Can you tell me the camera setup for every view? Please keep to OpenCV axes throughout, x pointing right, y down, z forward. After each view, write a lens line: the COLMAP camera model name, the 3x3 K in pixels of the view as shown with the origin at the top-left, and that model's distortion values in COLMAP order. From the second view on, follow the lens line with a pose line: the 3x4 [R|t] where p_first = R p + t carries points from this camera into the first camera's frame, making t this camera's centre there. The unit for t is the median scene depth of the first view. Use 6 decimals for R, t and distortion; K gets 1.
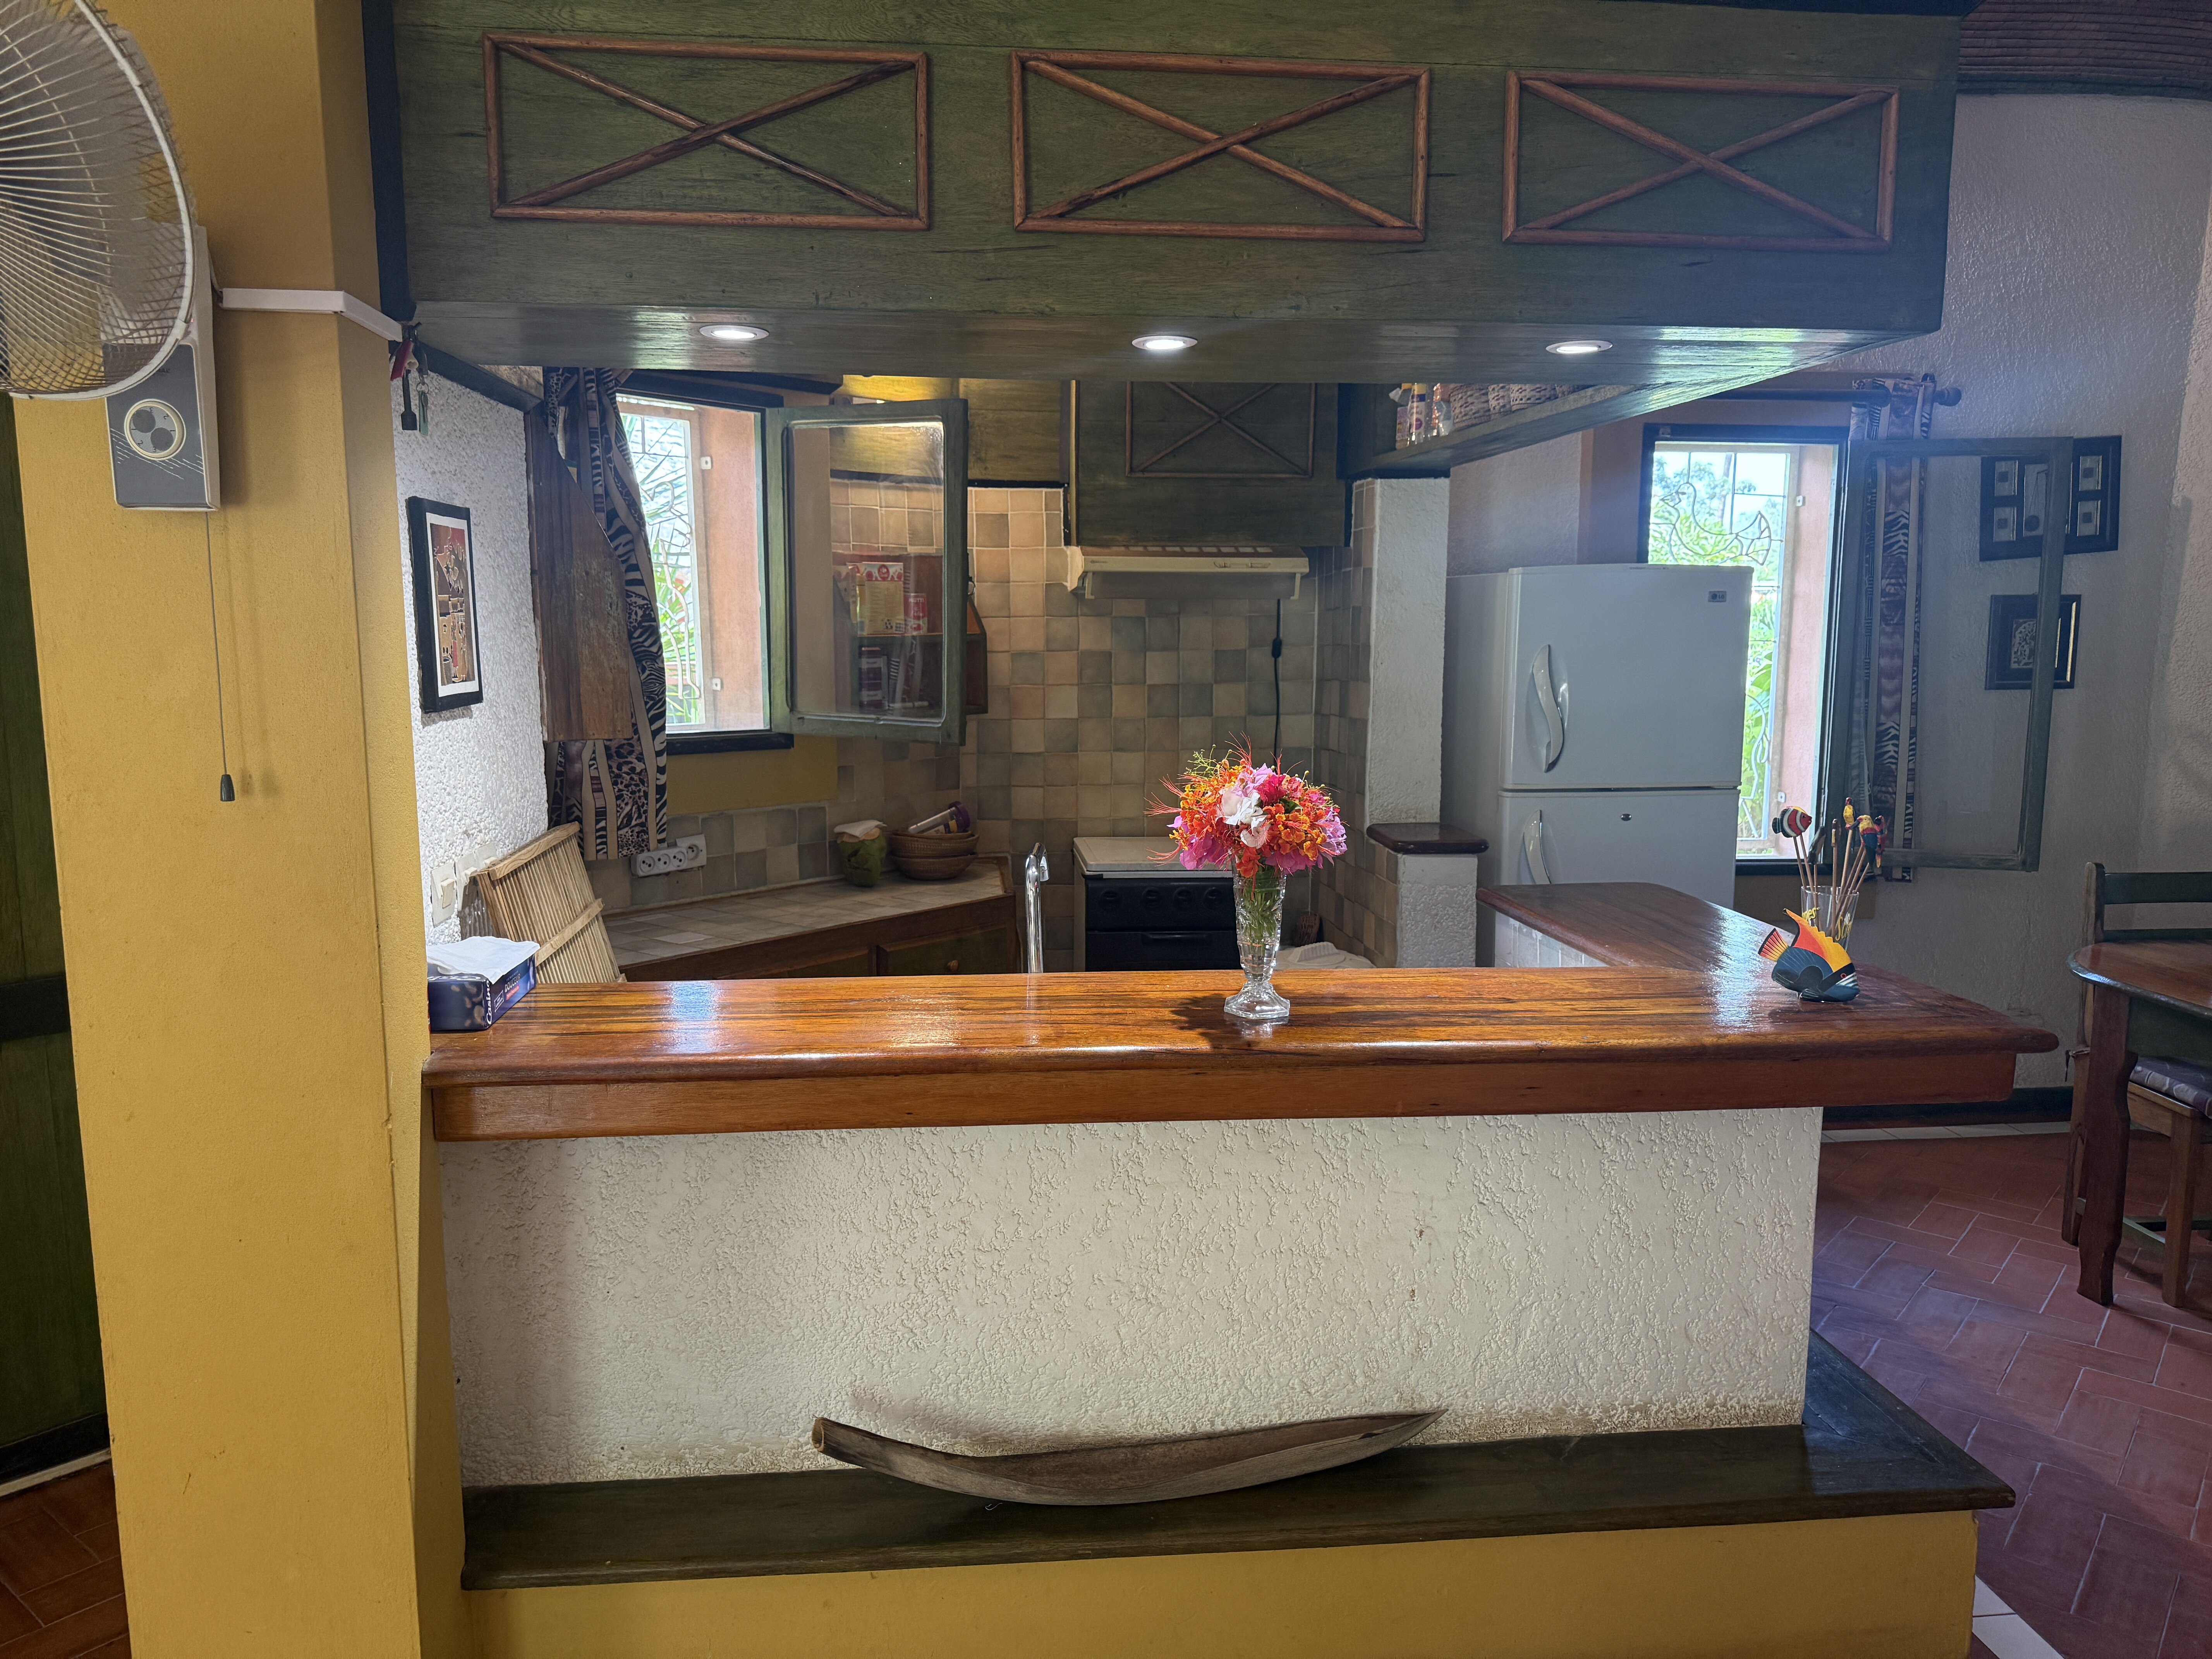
lens RADIAL K [[1554.3, 0, 1103.0], [0, 1554.3, 834.5], [0, 0, 1]] dist [0.018832, -0.020724]
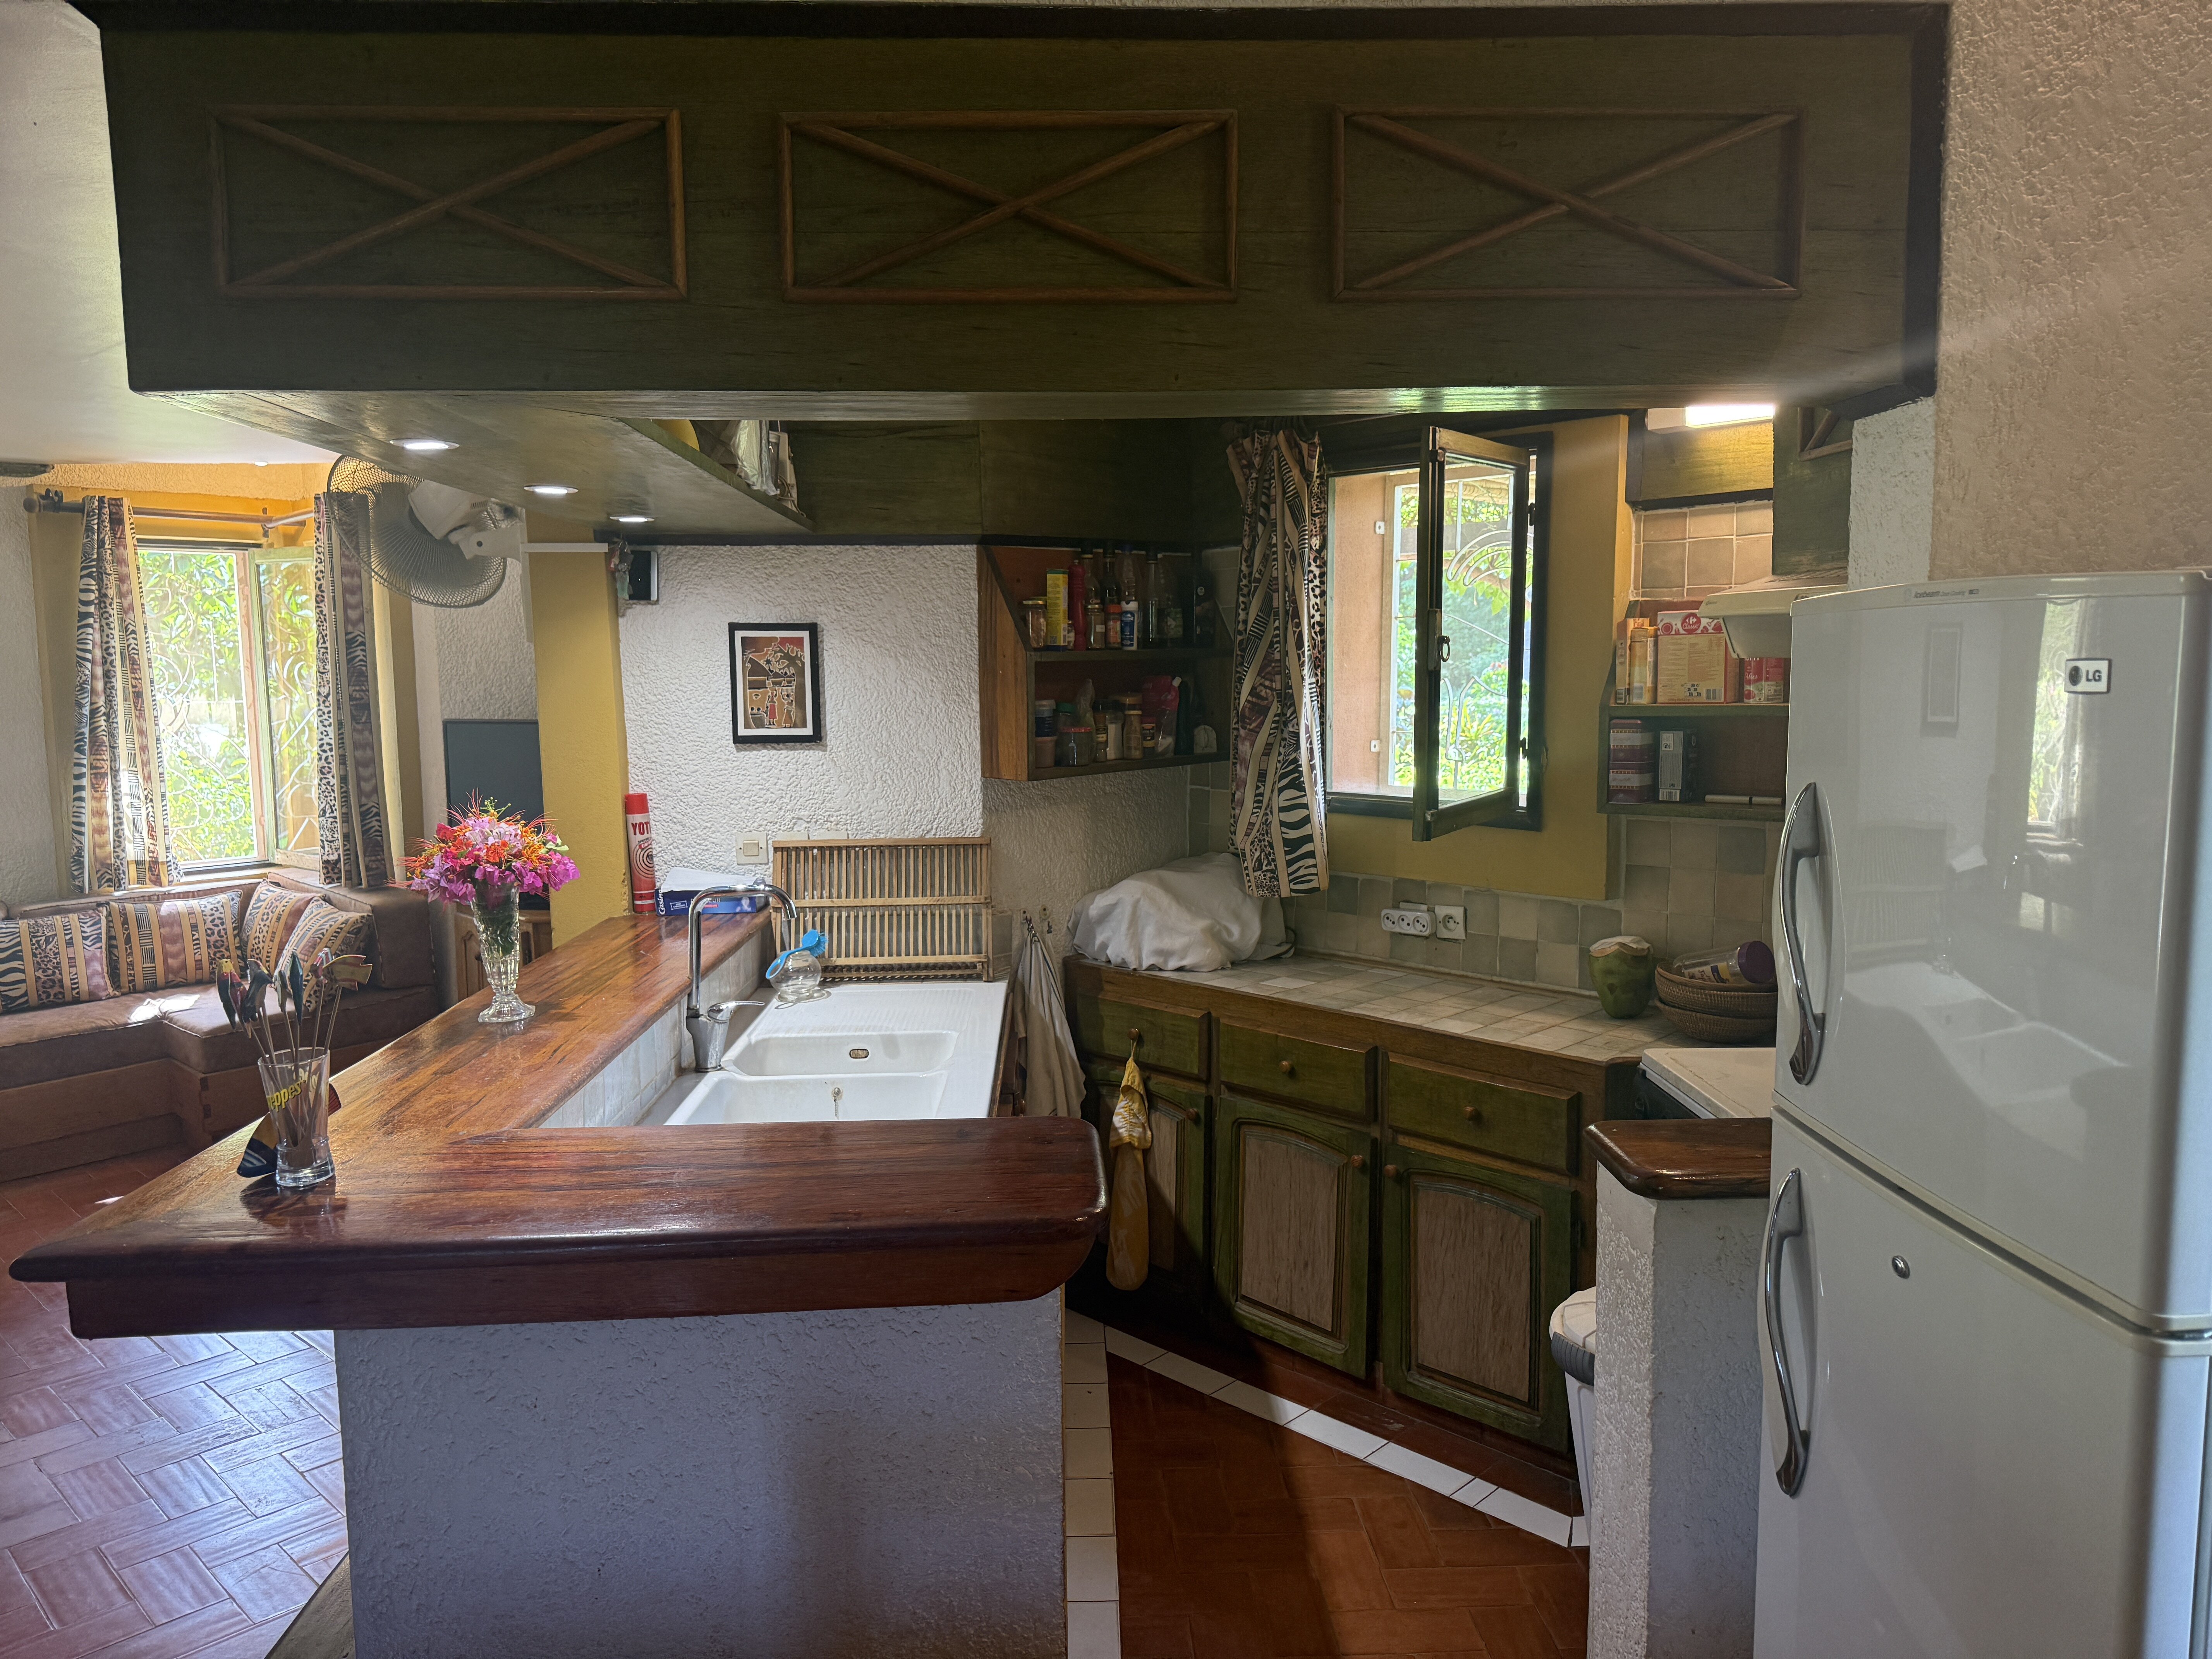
lens RADIAL K [[1570.8, 0, 1095.4], [0, 1570.8, 854.1], [0, 0, 1]] dist [0.084407, -0.092800]
pose [[-0.066696, 0.128821, -0.989422, 0.614727], [-0.128721, 0.982233, 0.136562, -0.116760], [0.989435, 0.136467, -0.048930, 0.709609]]
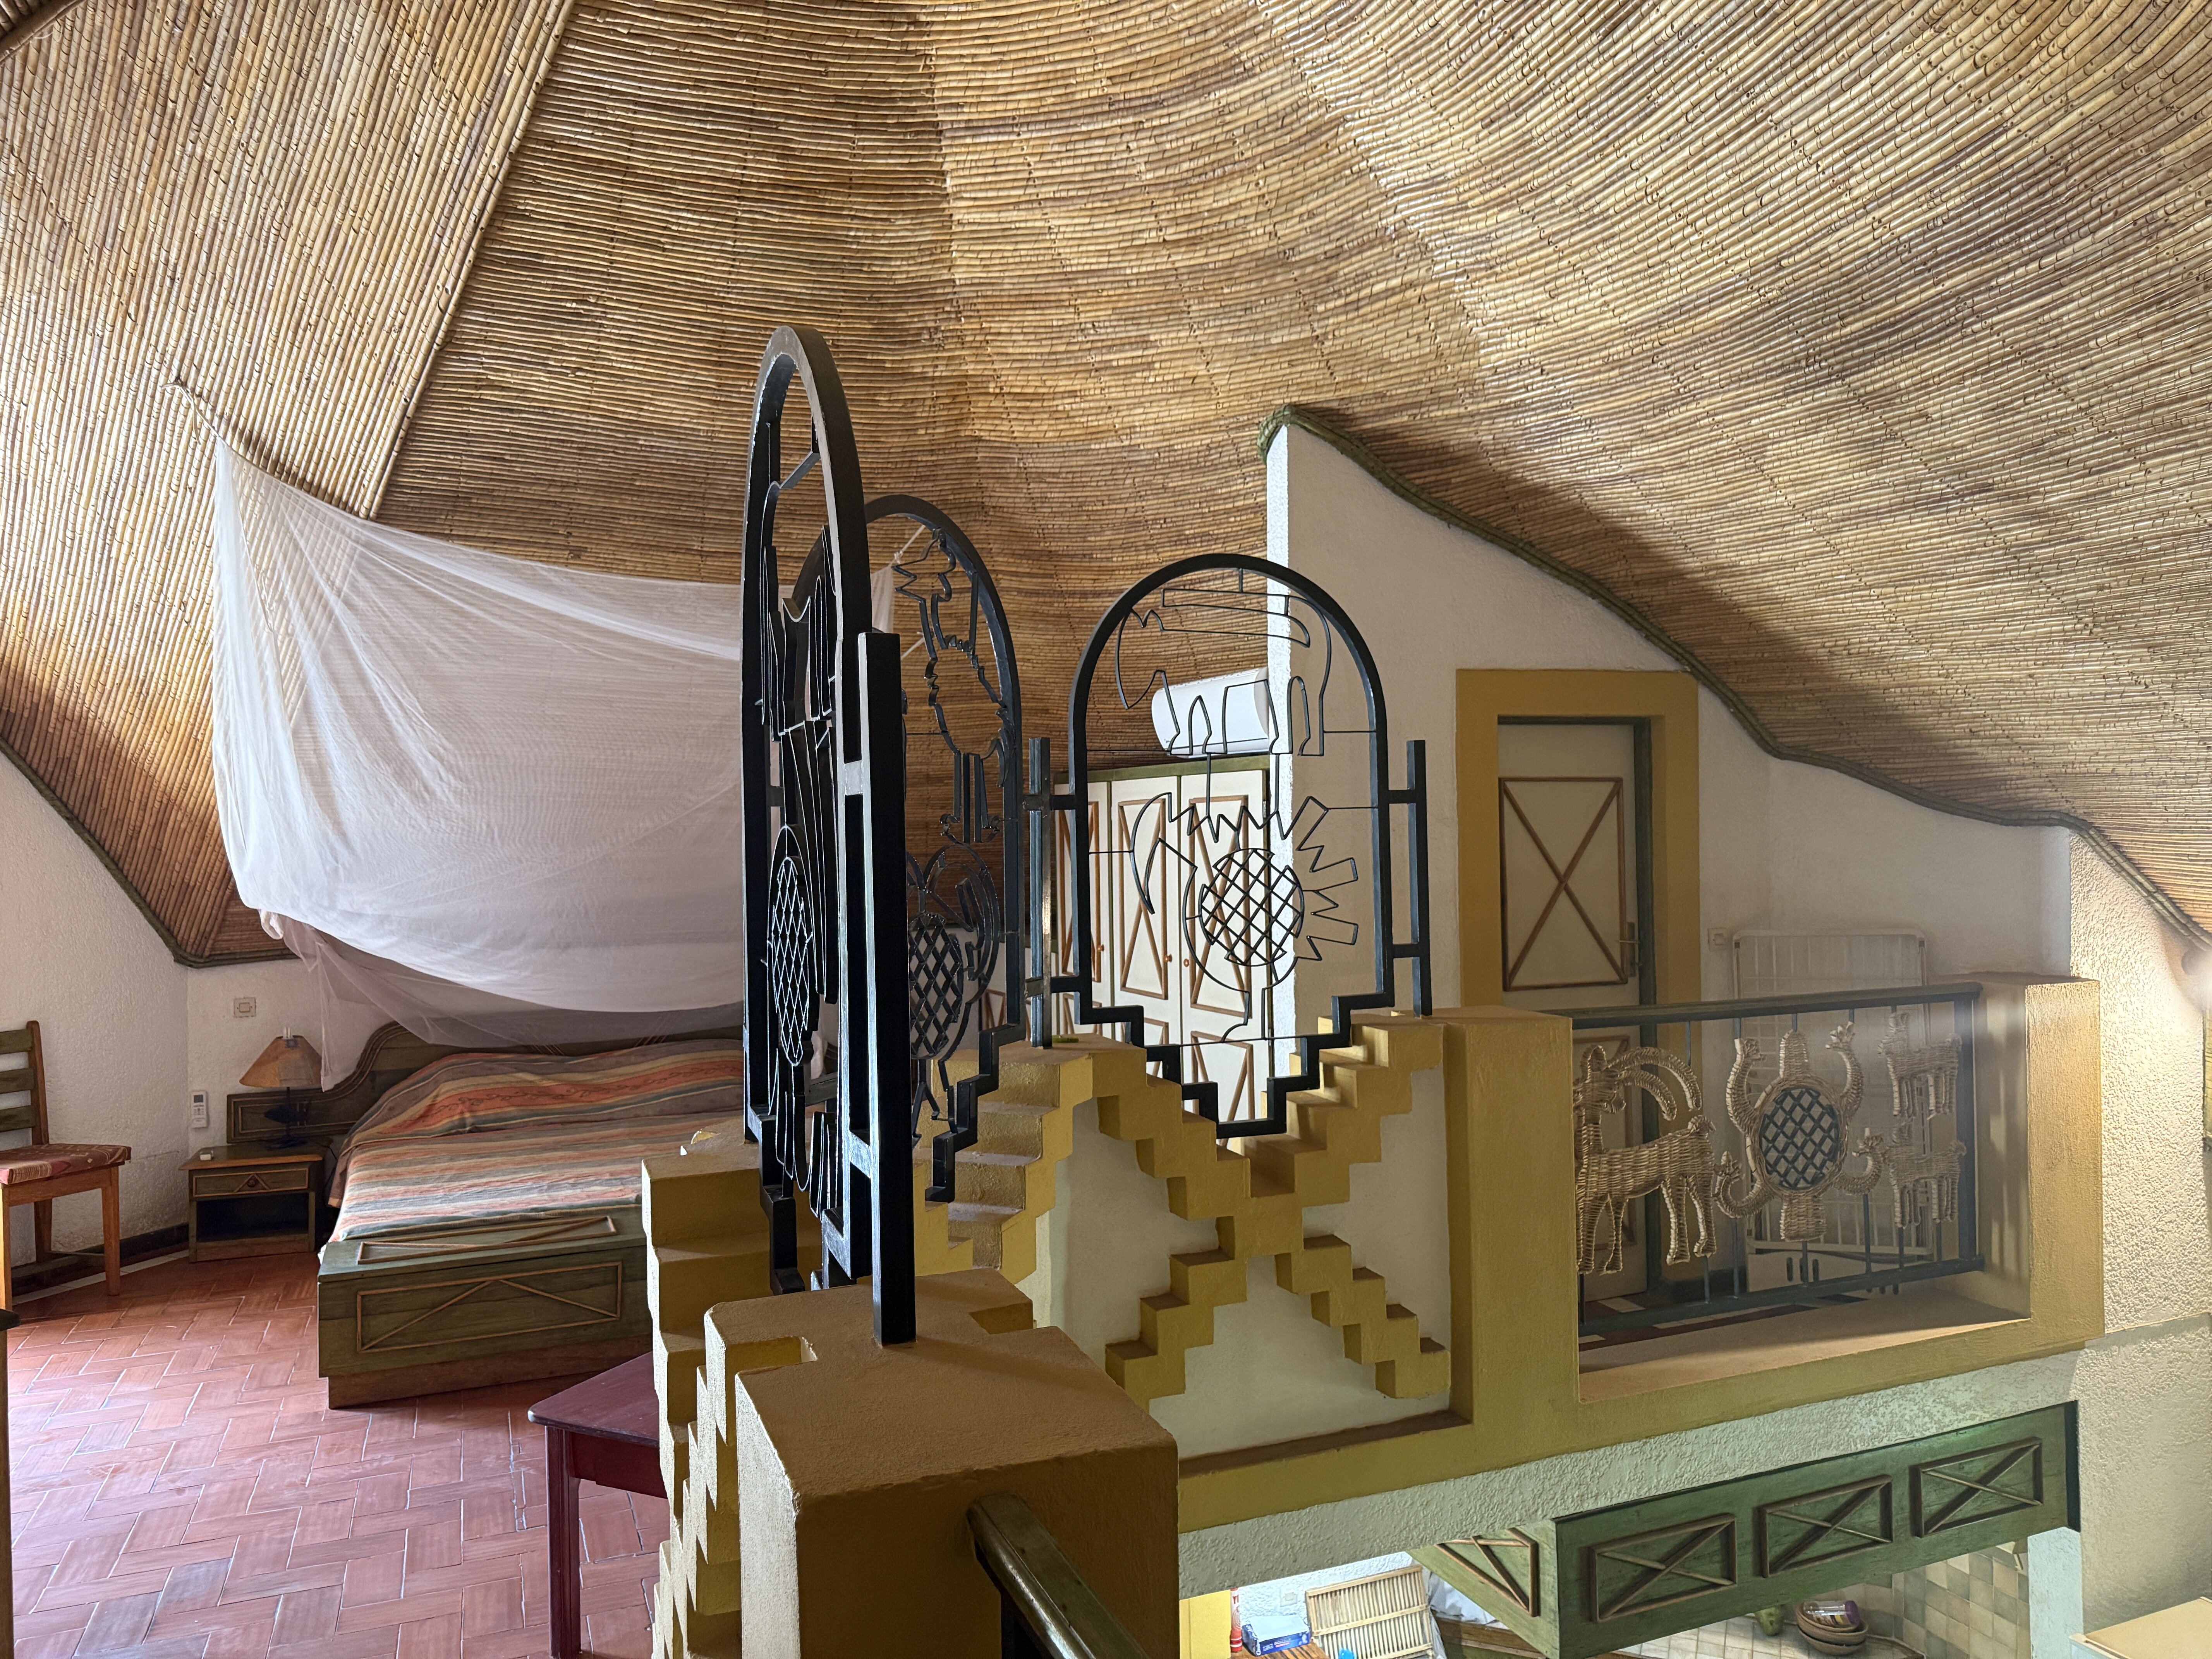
lens RADIAL K [[1572.4, 0, 1104.1], [0, 1572.4, 834.9], [0, 0, 1]] dist [0.013242, -0.019292]
pose [[0.293473, -0.000213, -0.955967, 1.038557], [-0.116806, 0.992499, -0.036079, -0.562531], [0.948805, 0.122251, 0.291246, -0.139010]]
